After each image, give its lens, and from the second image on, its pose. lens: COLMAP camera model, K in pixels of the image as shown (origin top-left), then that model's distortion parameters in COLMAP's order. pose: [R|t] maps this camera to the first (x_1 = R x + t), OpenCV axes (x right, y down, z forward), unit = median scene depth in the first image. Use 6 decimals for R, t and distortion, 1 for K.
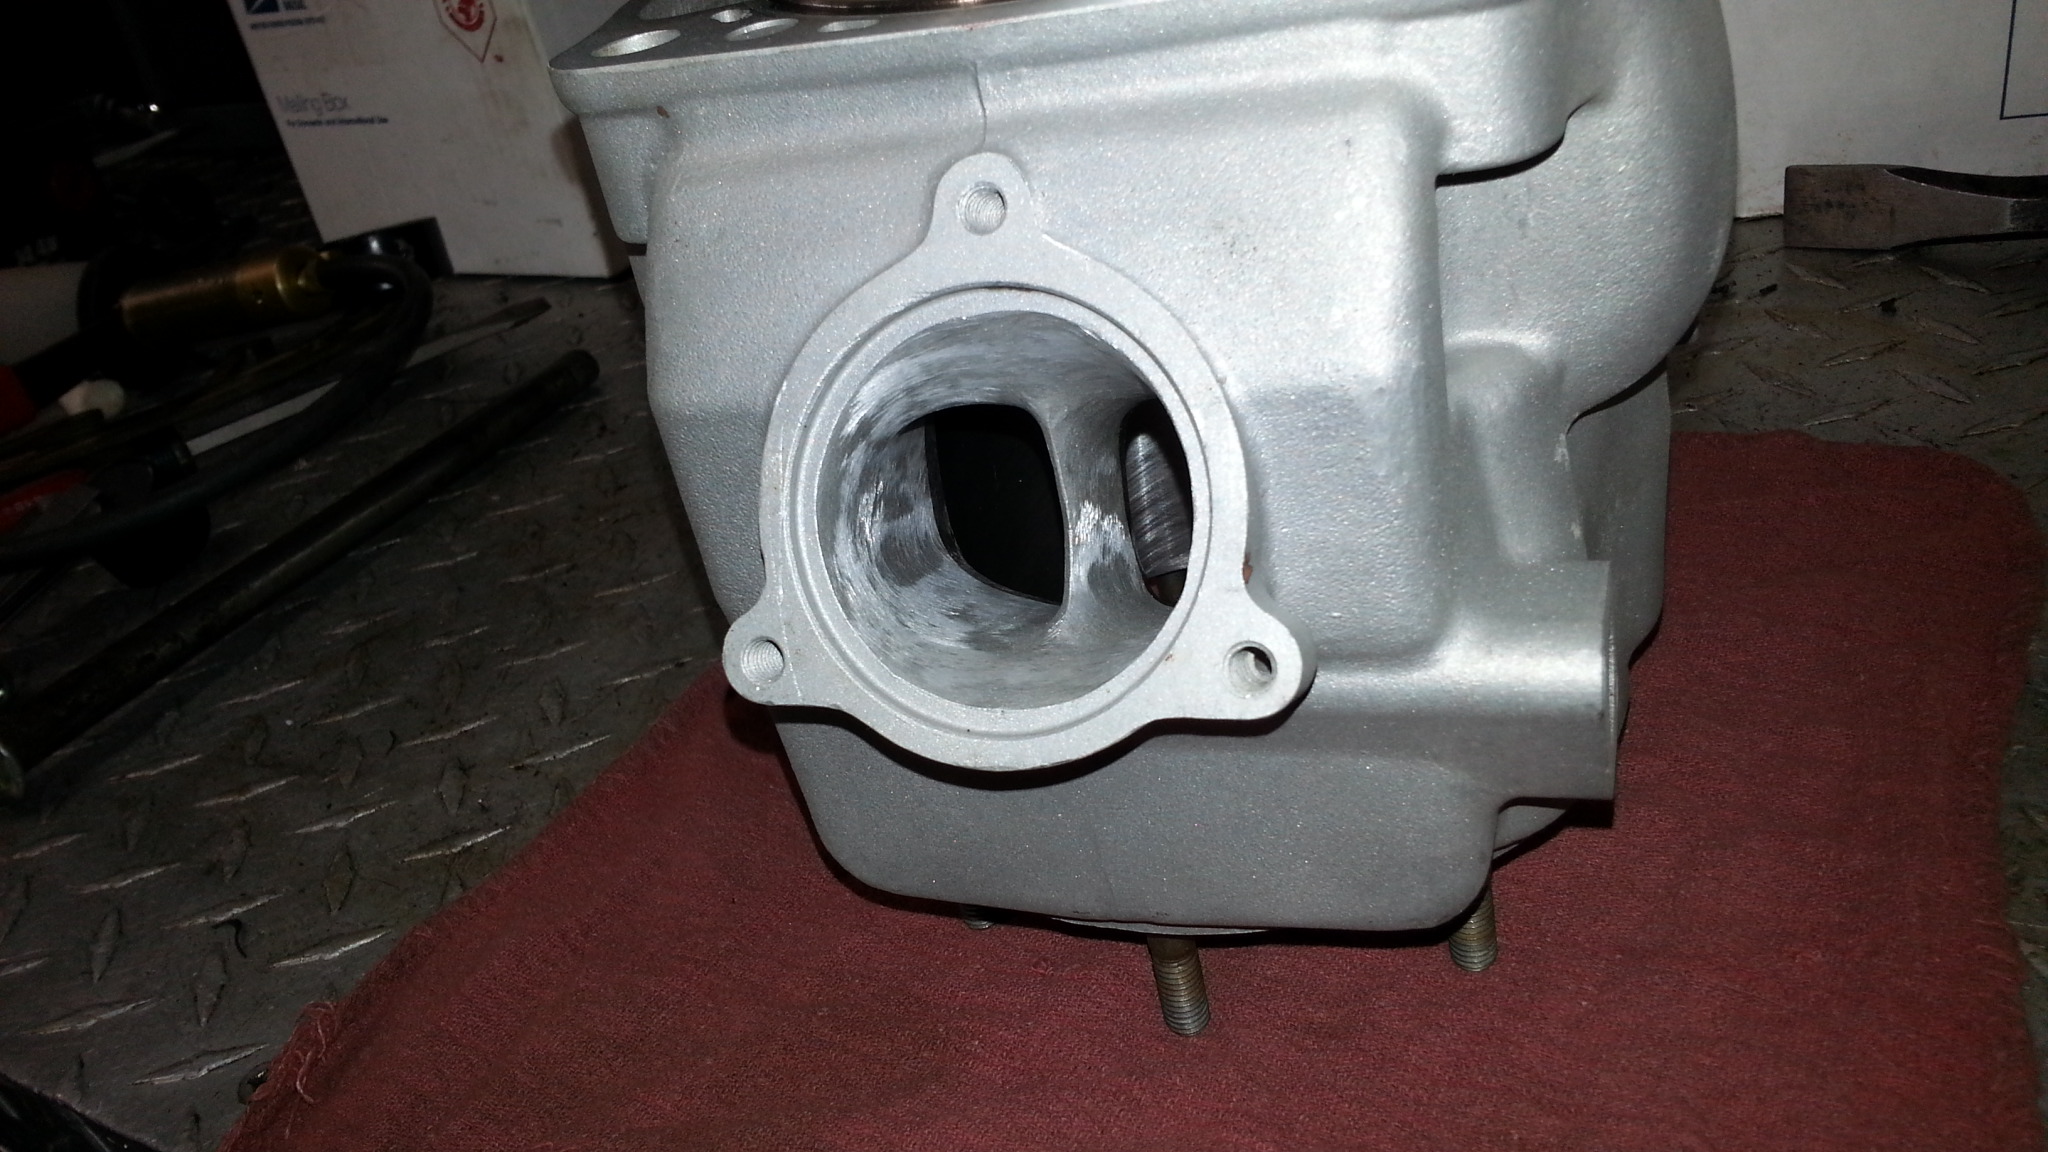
lens RADIAL K [[1710.2, 0, 988.2], [0, 1710.2, 577.6], [0, 0, 1]] dist [0.003211, 0.001487]
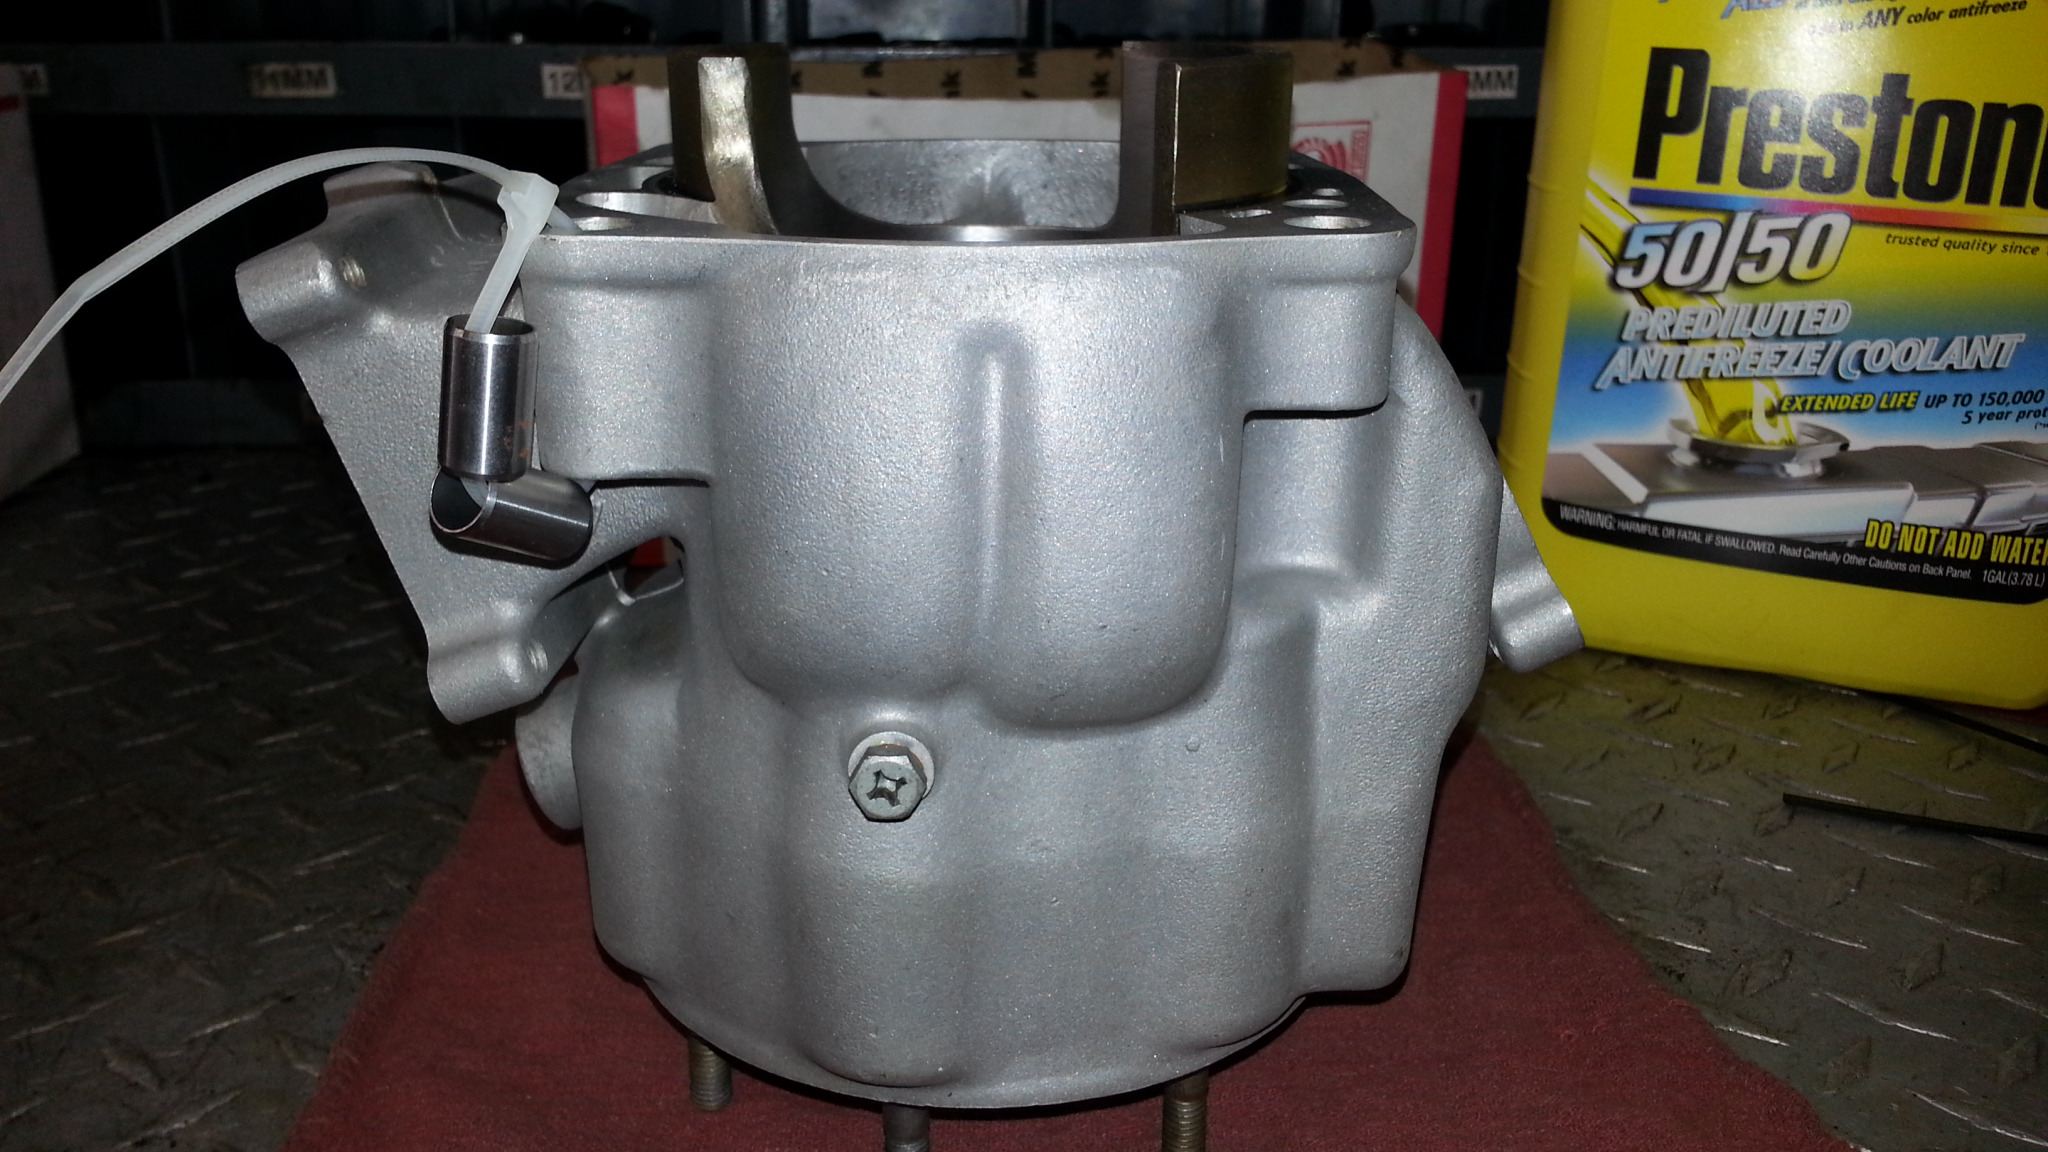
lens RADIAL K [[1728.6, 0, 1019.9], [0, 1728.6, 569.3], [0, 0, 1]] dist [0.068368, -0.219065]
pose [[0.813383, 0.006331, 0.581694, -0.431423], [0.130168, 0.972606, -0.192599, 0.064079], [-0.566978, 0.232374, 0.790277, 0.098994]]
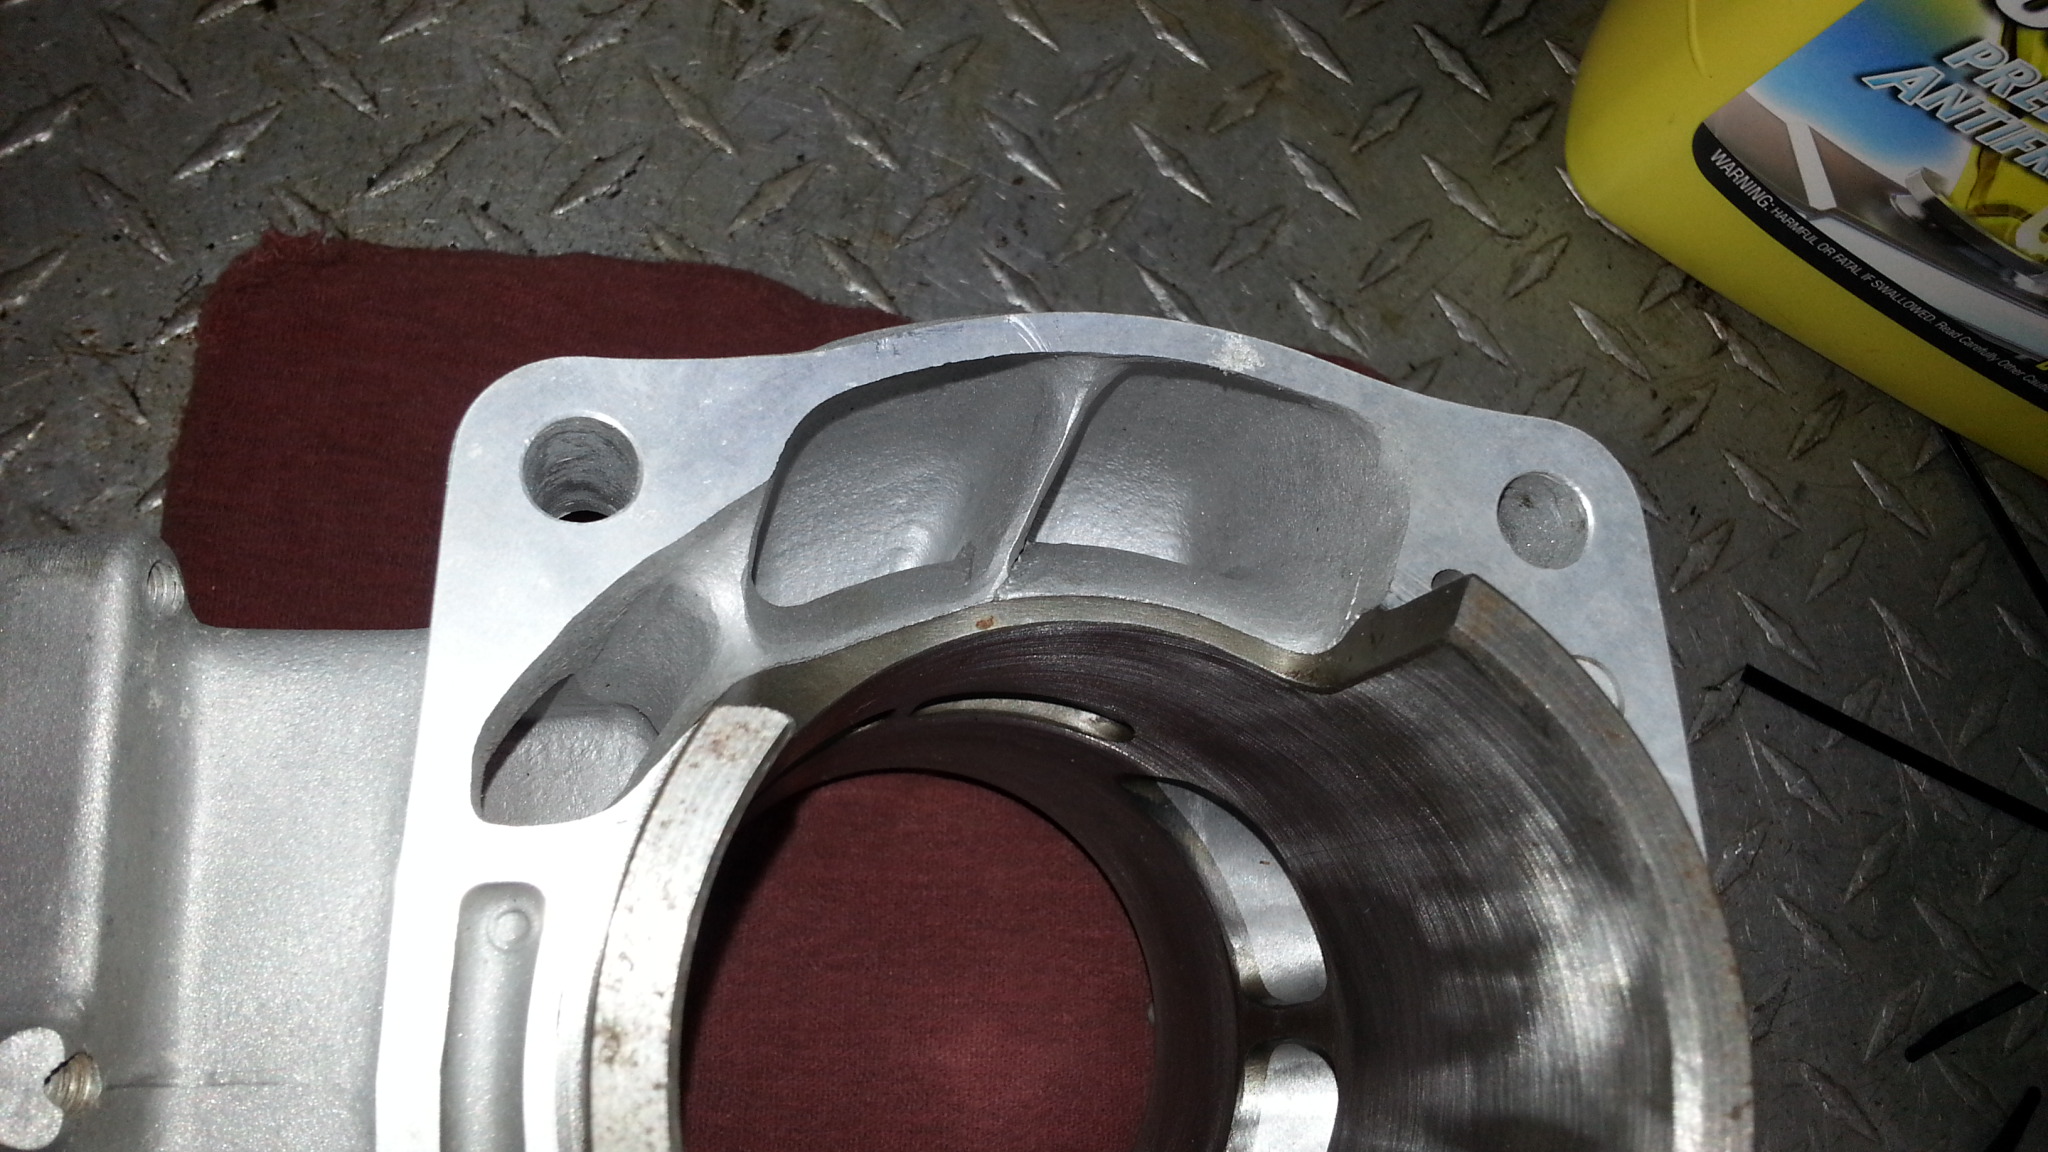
lens RADIAL K [[1708.2, 0, 1022.3], [0, 1708.2, 607.2], [0, 0, 1]] dist [-0.045519, -0.007743]
pose [[0.782533, -0.392368, 0.483414, -0.116268], [-0.092232, 0.694812, 0.713253, -0.650674], [-0.615739, -0.602731, 0.507524, 0.554703]]
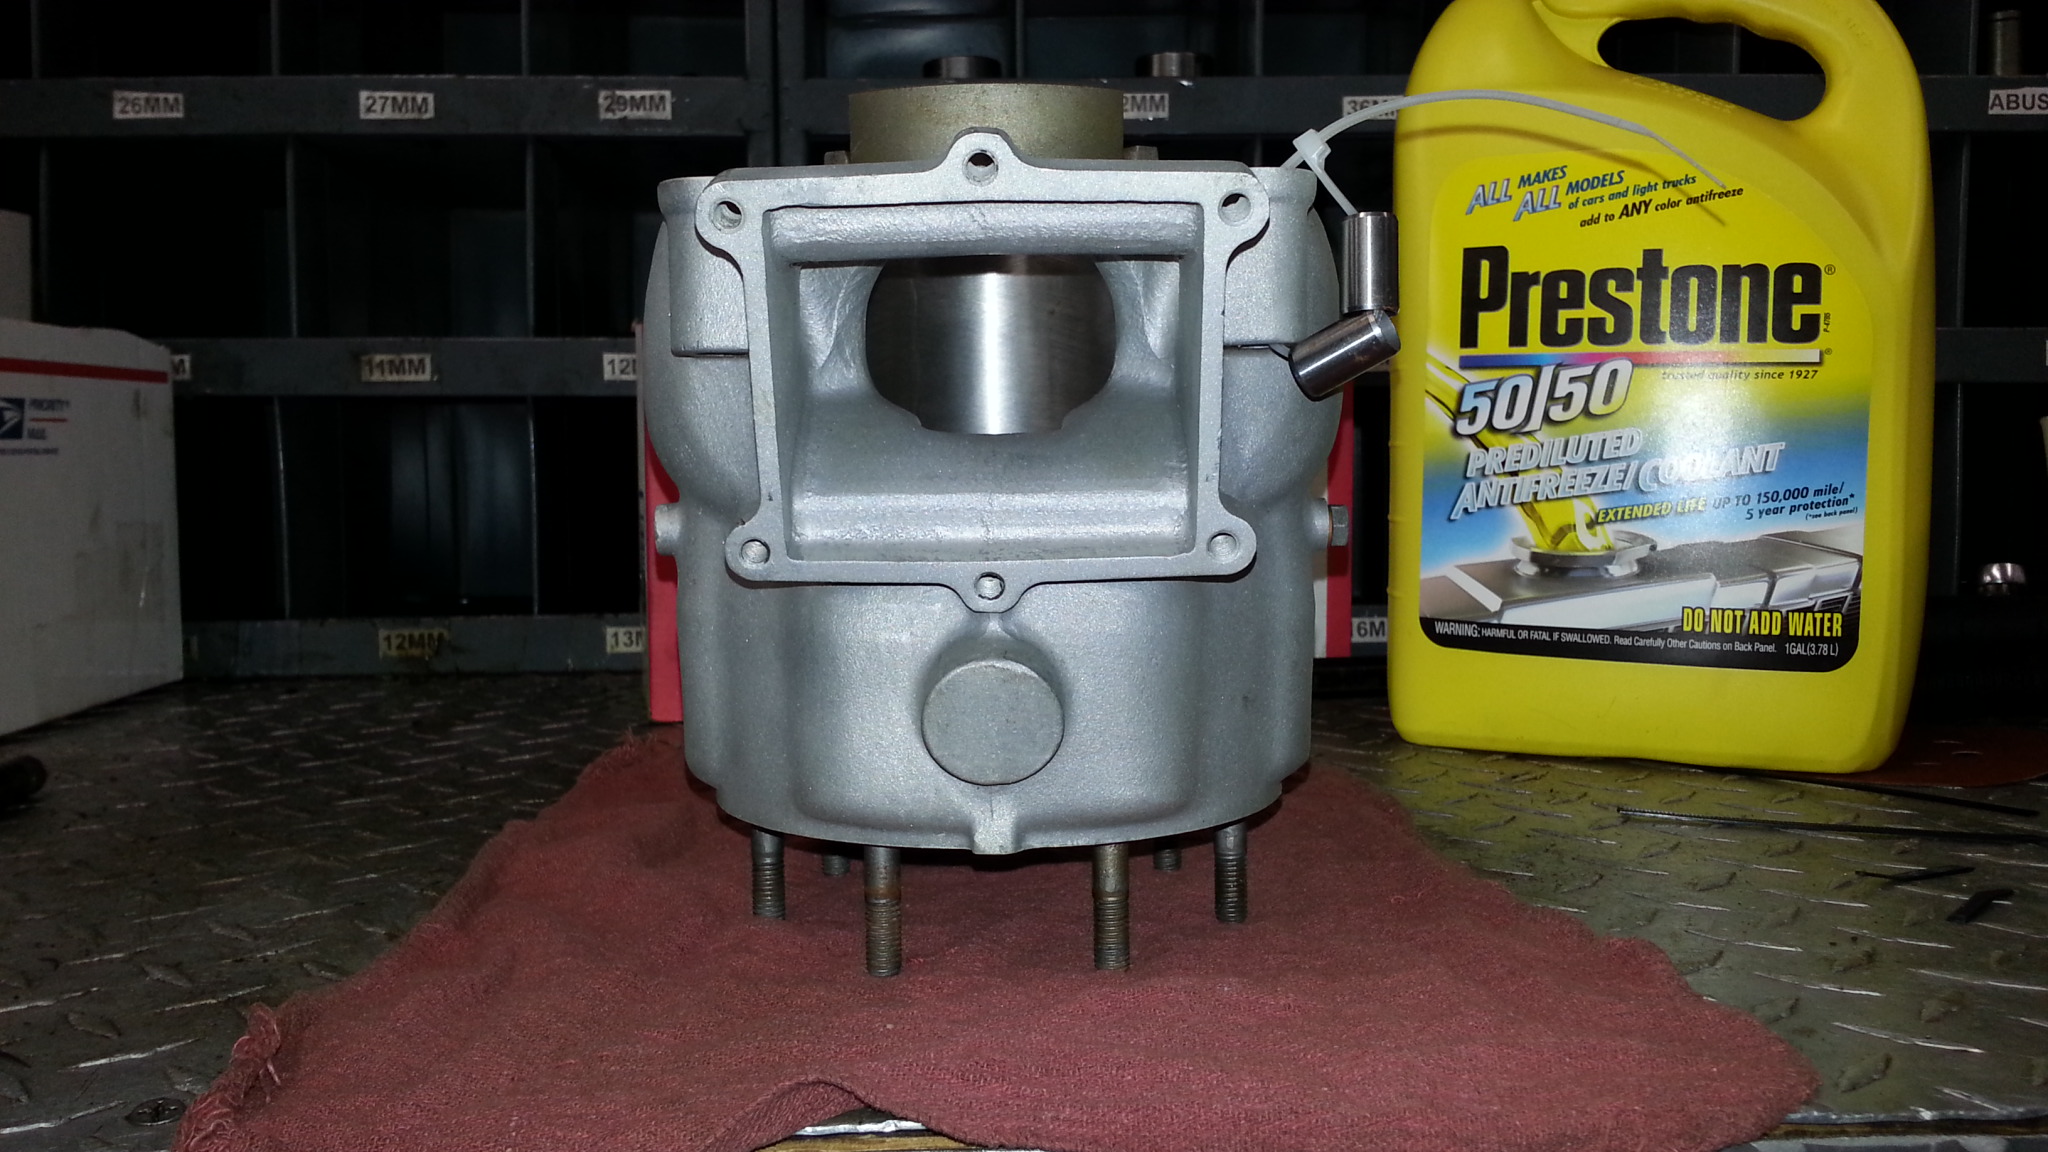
lens RADIAL K [[1748.4, 0, 1015.2], [0, 1748.4, 561.1], [0, 0, 1]] dist [0.123269, -0.359241]
pose [[0.827310, 0.150854, 0.541111, -0.525663], [0.137370, 0.879692, -0.455272, 0.465830], [-0.544690, 0.450983, 0.707055, -0.060585]]
